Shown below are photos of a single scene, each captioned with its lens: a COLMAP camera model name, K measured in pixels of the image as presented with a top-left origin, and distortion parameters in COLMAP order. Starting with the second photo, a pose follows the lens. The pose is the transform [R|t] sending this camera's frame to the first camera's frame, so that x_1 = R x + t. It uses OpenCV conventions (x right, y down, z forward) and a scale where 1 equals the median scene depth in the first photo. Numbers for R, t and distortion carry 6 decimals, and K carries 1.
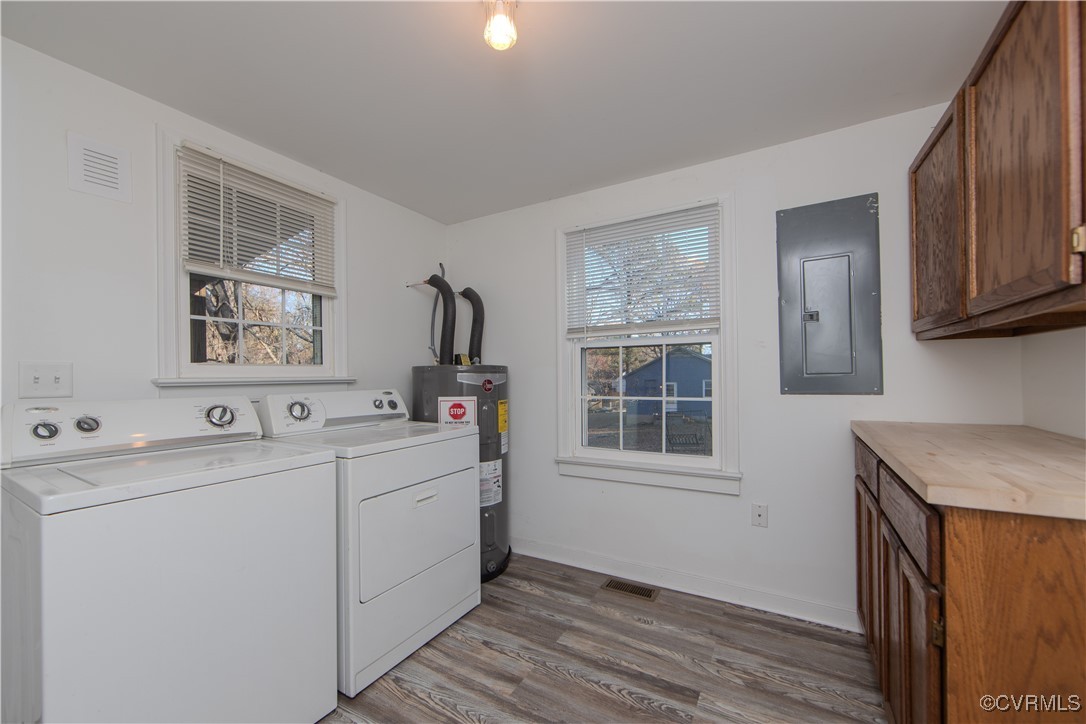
lens RADIAL K [[433.2, 0, 530.8], [0, 433.2, 373.3], [0, 0, 1]] dist [0.001345, 0.000033]
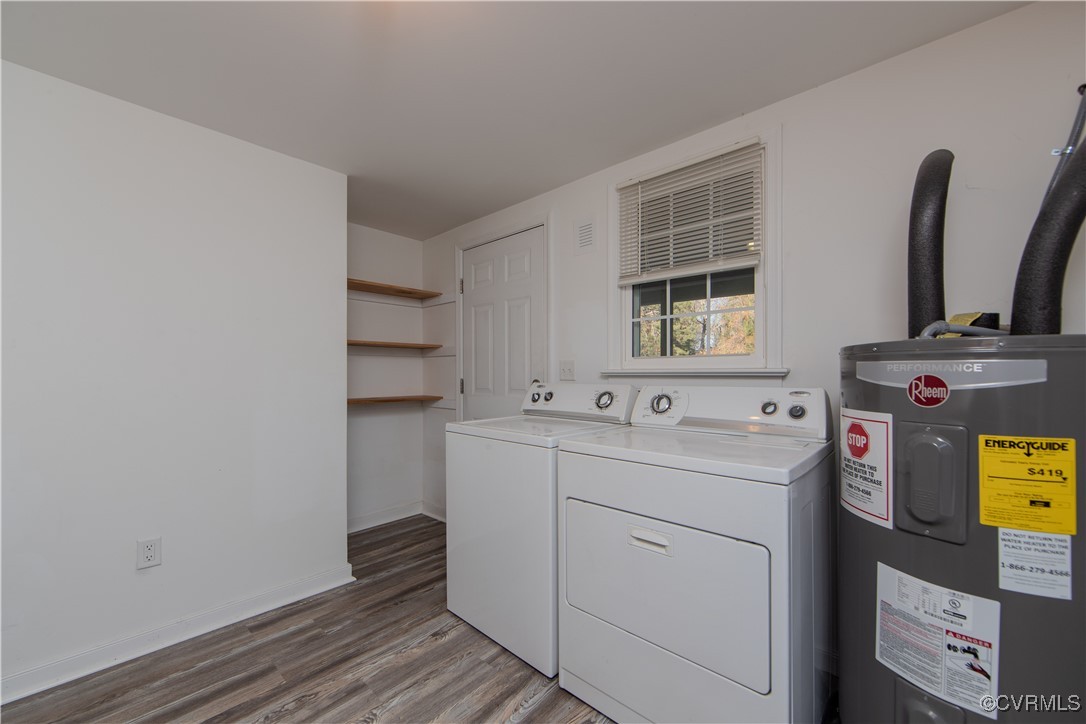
lens RADIAL K [[433.2, 0, 530.8], [0, 433.2, 373.3], [0, 0, 1]] dist [0.001345, 0.000033]
pose [[-0.218180, 0.011715, -0.975838, 0.378306], [0.009235, 0.999908, 0.009939, 0.005158], [0.975865, -0.006843, -0.218268, 0.750691]]
